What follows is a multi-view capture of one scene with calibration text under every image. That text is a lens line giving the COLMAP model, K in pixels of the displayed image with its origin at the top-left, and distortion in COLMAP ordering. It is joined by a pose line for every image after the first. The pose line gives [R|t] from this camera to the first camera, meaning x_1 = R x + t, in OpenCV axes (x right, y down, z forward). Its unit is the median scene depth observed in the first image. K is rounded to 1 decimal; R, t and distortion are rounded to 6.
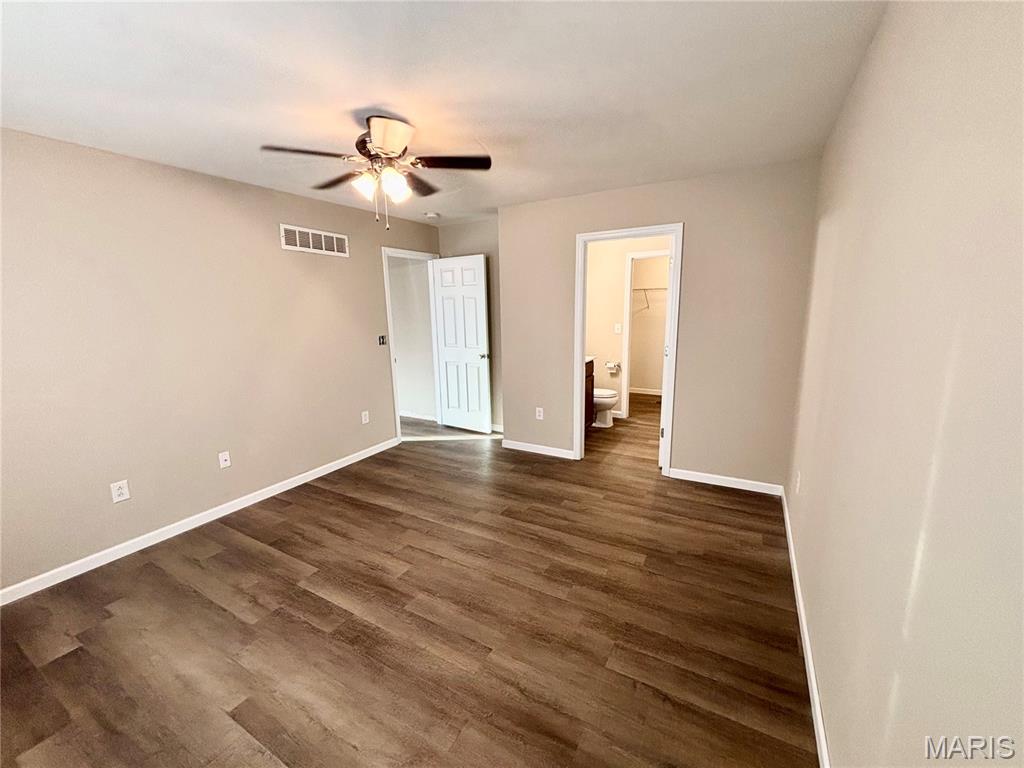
lens RADIAL K [[416.1, 0, 512.5], [0, 416.1, 381.0], [0, 0, 1]] dist [0.009098, -0.000826]
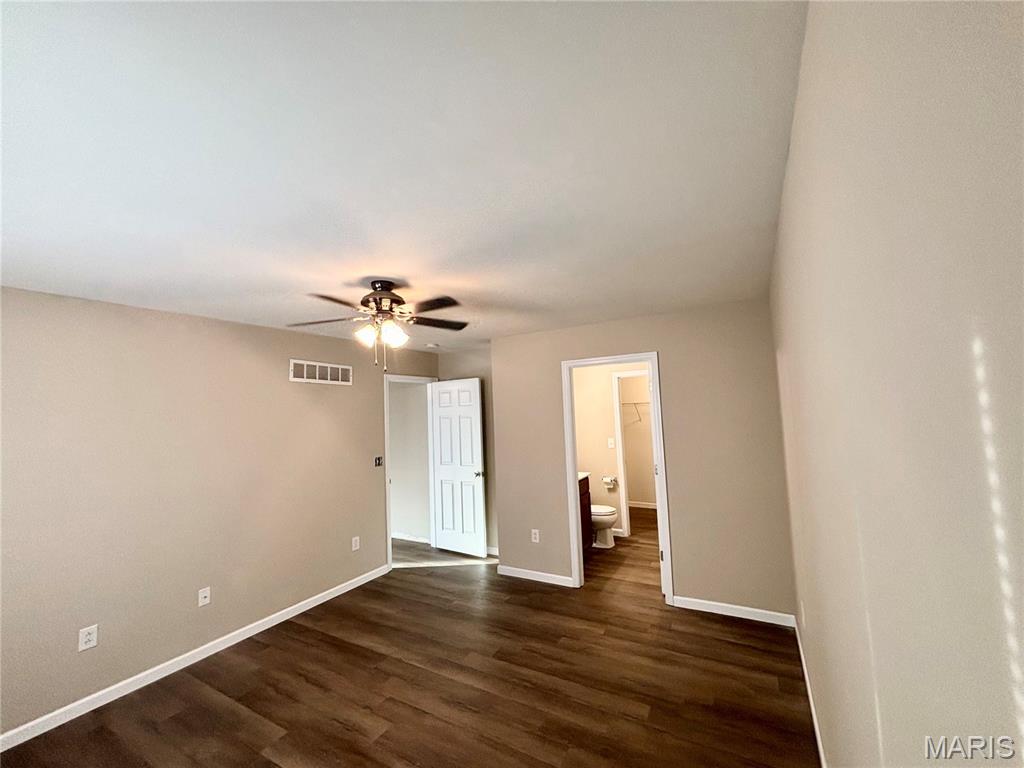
lens RADIAL K [[416.1, 0, 509.8], [0, 416.1, 383.6], [0, 0, 1]] dist [0.009098, -0.000826]
pose [[0.999725, -0.022849, -0.005330, 0.023278], [0.020736, 0.966735, -0.254937, -0.021706], [0.010978, 0.254756, 0.966943, -0.038292]]
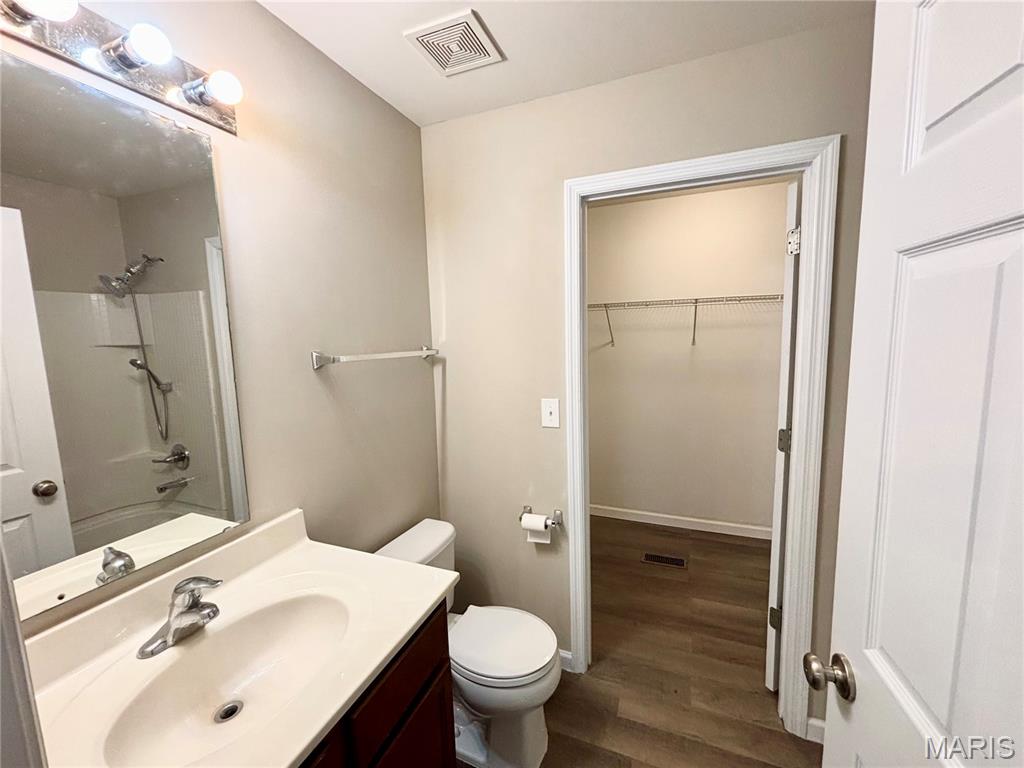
lens RADIAL K [[416.1, 0, 515.2], [0, 416.1, 381.3], [0, 0, 1]] dist [0.009098, -0.000826]
pose [[0.990510, -0.027534, 0.134657, 0.308086], [0.036265, 0.997366, -0.062822, -0.226104], [-0.132573, 0.067109, 0.988899, 1.147945]]
